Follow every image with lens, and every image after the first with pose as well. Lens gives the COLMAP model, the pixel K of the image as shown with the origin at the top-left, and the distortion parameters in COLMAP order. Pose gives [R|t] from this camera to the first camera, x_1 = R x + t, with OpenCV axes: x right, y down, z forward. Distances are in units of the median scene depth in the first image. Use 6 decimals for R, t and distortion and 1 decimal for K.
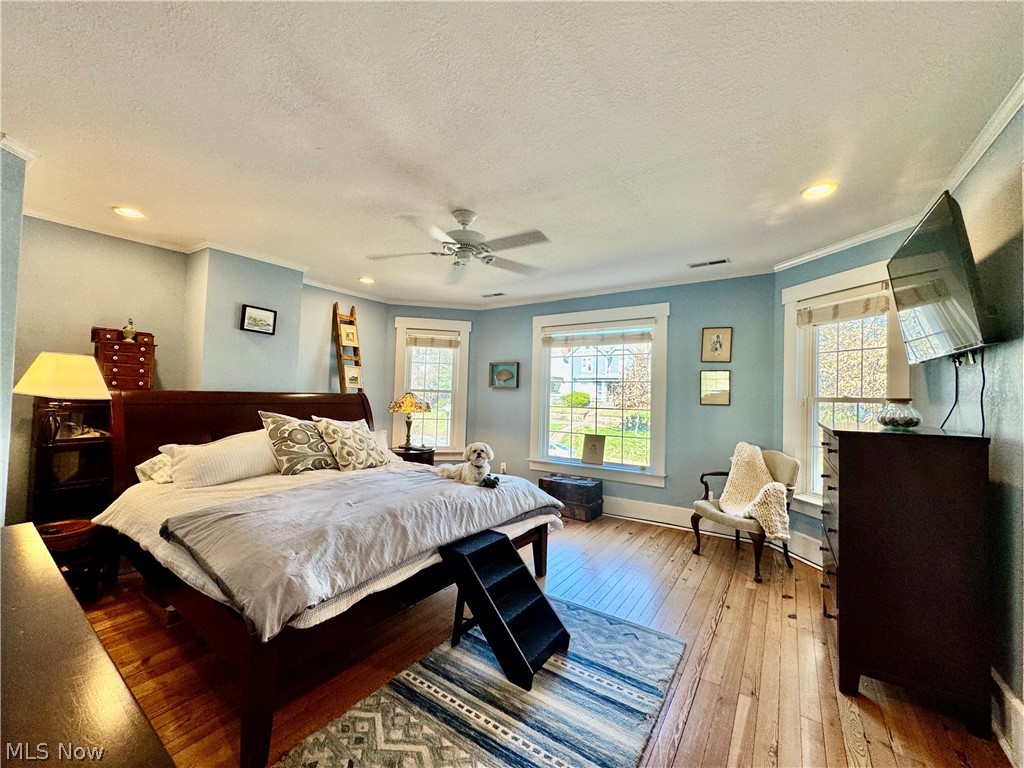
lens RADIAL K [[406.9, 0, 524.6], [0, 406.9, 390.4], [0, 0, 1]] dist [-0.001764, -0.000084]
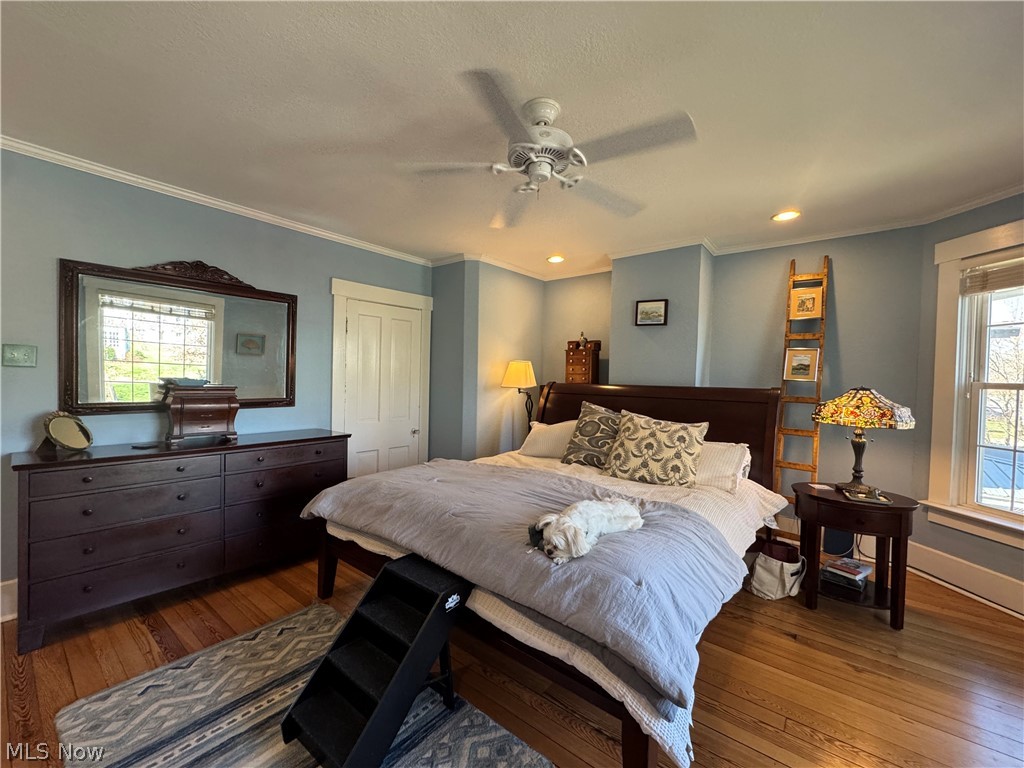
lens RADIAL K [[429.3, 0, 512.0], [0, 429.3, 384.0], [0, 0, 1]] dist [-0.002506, -0.000005]
pose [[-0.112626, -0.016842, -0.993495, 0.493051], [-0.018633, 0.999716, -0.014835, 0.025415], [0.993463, 0.016841, -0.112907, 0.932572]]
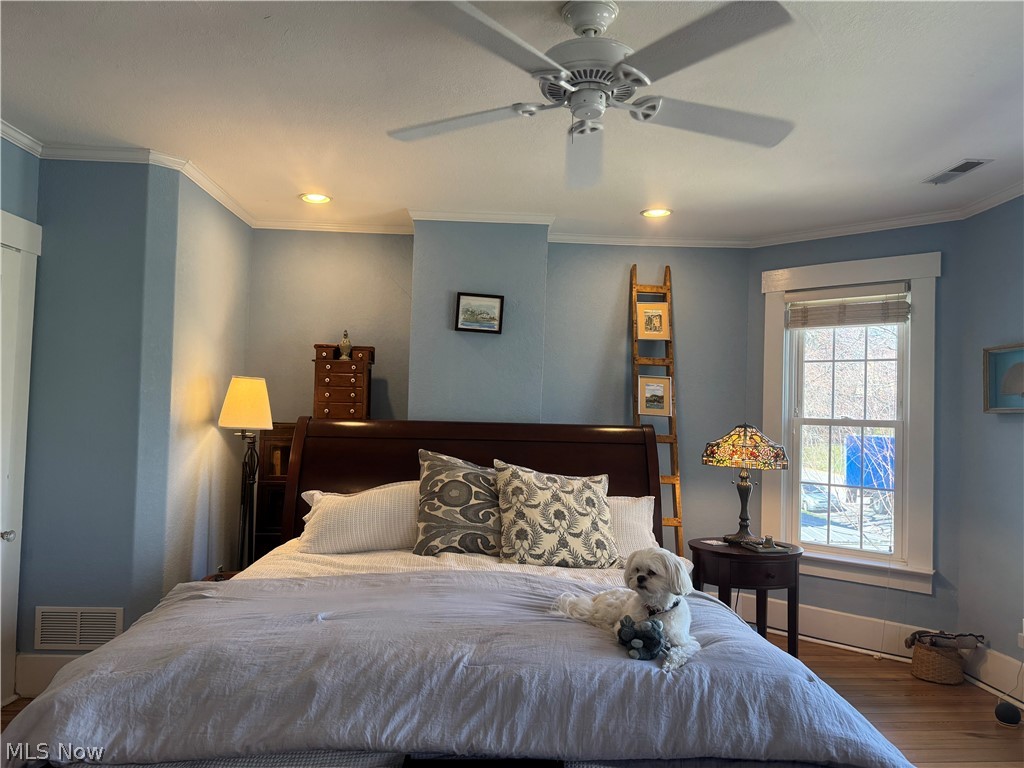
lens RADIAL K [[732.0, 0, 512.0], [0, 732.0, 384.0], [0, 0, 1]] dist [0.072481, -0.003169]
pose [[0.581733, -0.049925, -0.811846, 0.395110], [-0.003604, 0.997946, -0.063952, 0.020351], [0.813372, 0.040129, 0.580359, 0.428220]]
